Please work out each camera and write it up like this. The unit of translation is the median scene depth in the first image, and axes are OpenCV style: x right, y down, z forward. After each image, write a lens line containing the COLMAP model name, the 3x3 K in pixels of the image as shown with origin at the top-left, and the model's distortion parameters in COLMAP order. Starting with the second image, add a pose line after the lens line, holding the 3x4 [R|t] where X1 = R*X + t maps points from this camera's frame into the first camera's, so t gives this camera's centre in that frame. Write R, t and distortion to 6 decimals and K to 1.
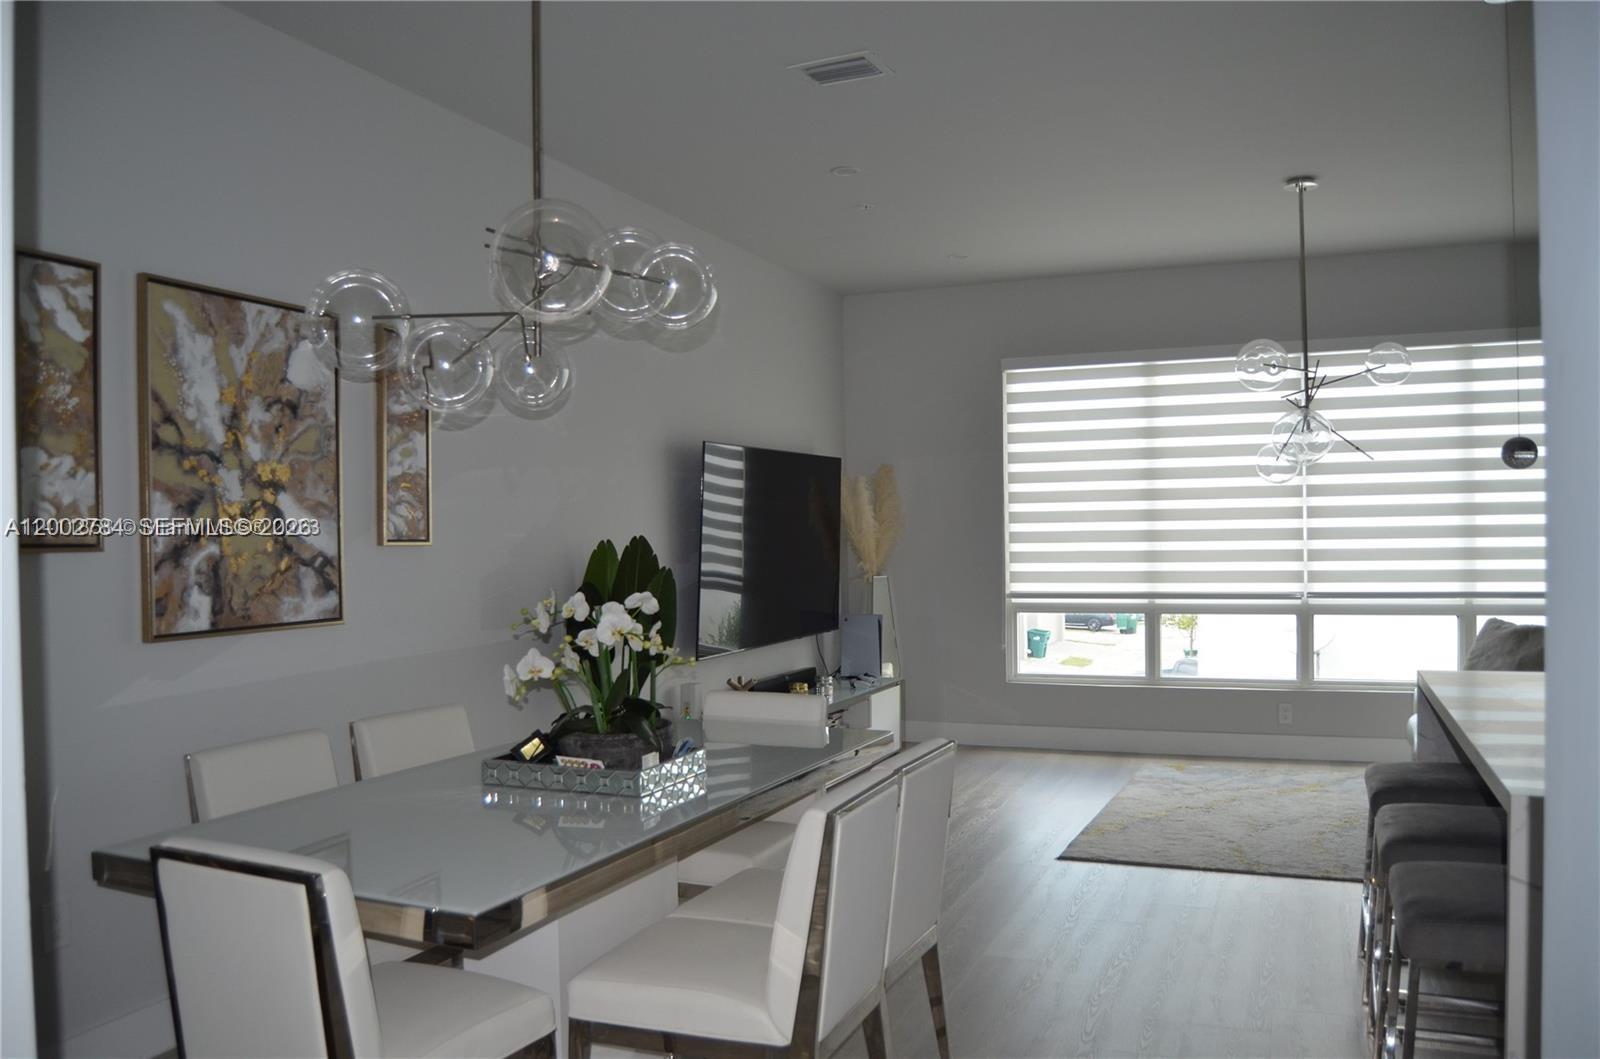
lens RADIAL K [[1240.8, 0, 819.2], [0, 1240.8, 536.0], [0, 0, 1]] dist [-0.084914, 0.034751]
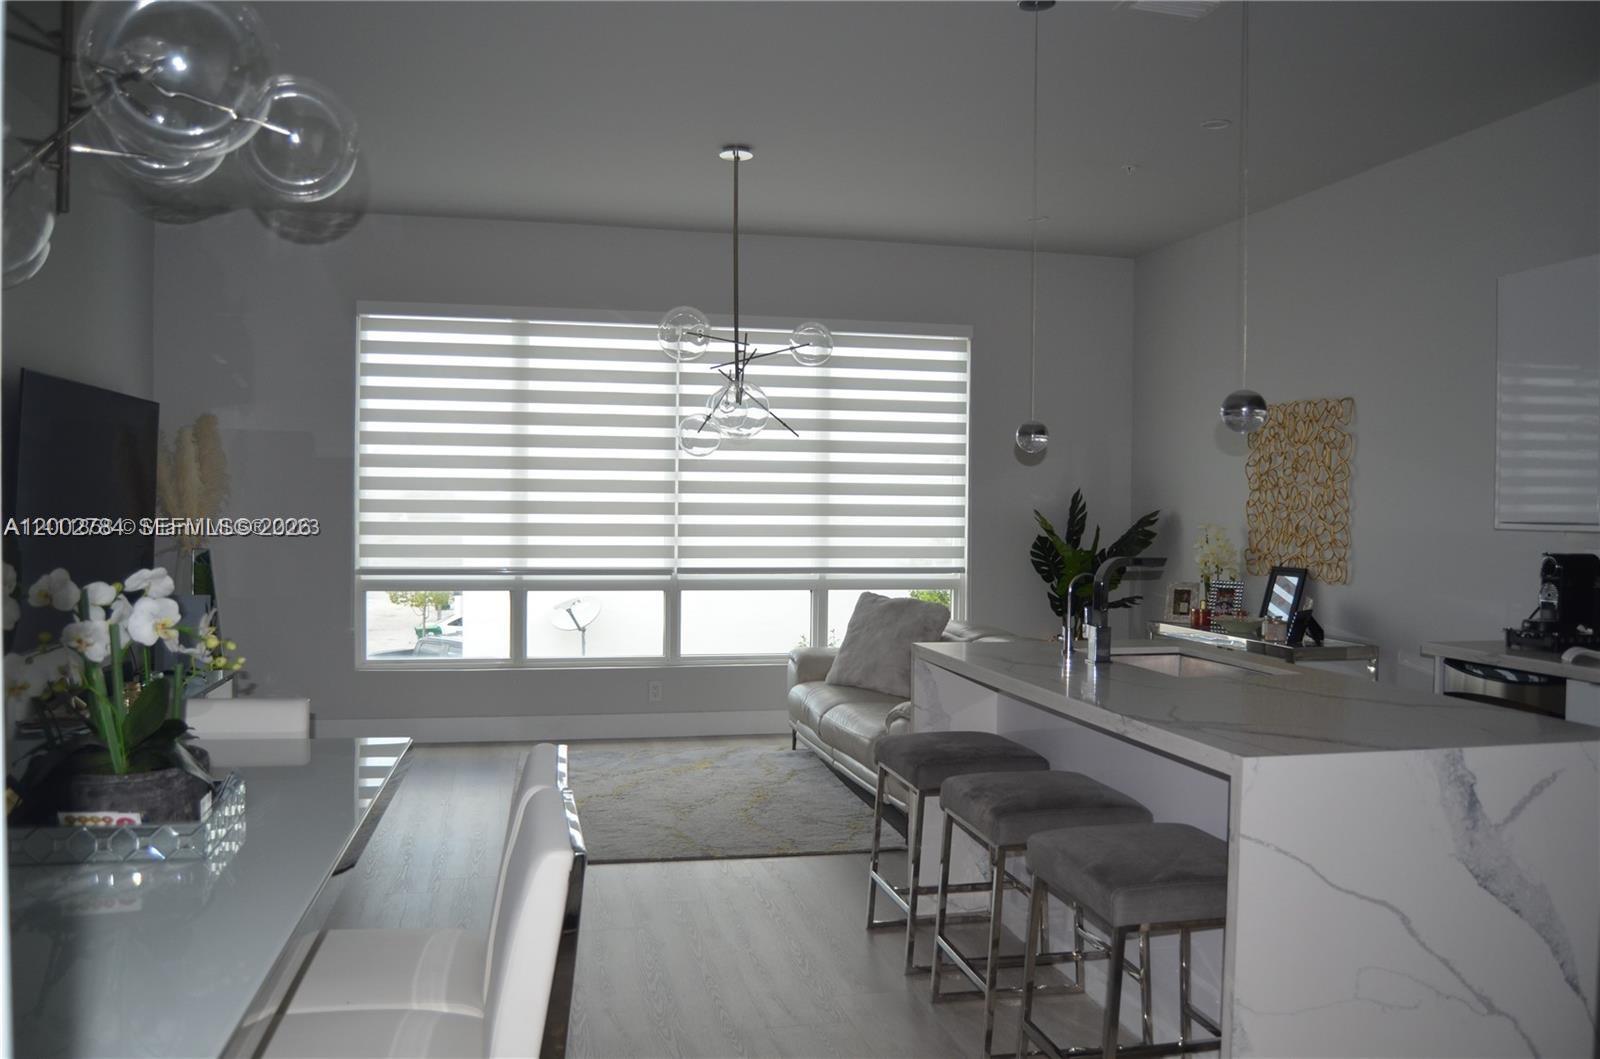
lens RADIAL K [[1287.7, 0, 834.2], [0, 1287.7, 512.2], [0, 0, 1]] dist [-0.065221, 0.006311]
pose [[0.816512, 0.021844, 0.576915, -0.125542], [-0.023246, 0.999717, -0.004952, 0.003745], [-0.576860, -0.009368, 0.816789, 0.093893]]
